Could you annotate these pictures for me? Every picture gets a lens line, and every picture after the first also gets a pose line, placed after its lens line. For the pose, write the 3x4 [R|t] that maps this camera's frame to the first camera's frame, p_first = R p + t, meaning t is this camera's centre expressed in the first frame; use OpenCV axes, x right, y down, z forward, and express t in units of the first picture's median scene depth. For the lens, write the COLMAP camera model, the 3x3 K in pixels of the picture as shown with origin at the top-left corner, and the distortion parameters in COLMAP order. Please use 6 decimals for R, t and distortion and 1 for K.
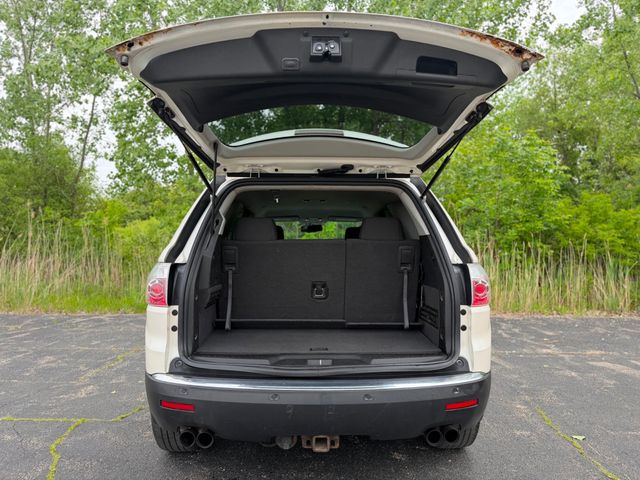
lens RADIAL K [[468.7, 0, 317.2], [0, 468.7, 234.3], [0, 0, 1]] dist [-0.009512, -0.029678]
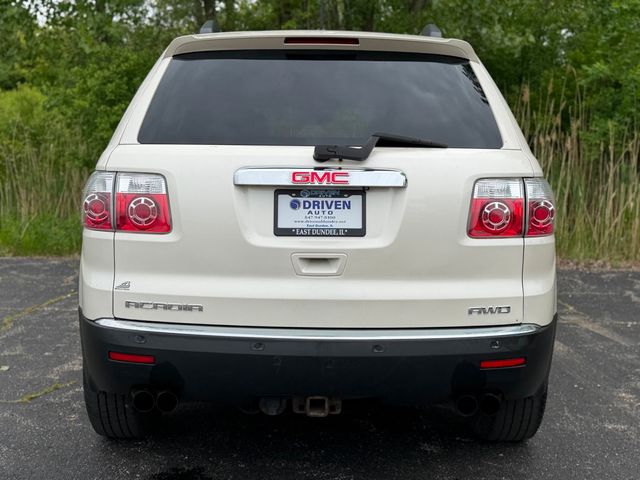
lens RADIAL K [[823.8, 0, 320.9], [0, 823.8, 234.6], [0, 0, 1]] dist [0.022788, 0.000000]
pose [[0.999893, 0.013323, -0.006013, 0.015504], [-0.012400, 0.990950, 0.133656, -0.016861], [0.007739, -0.133567, 0.991010, -0.268686]]
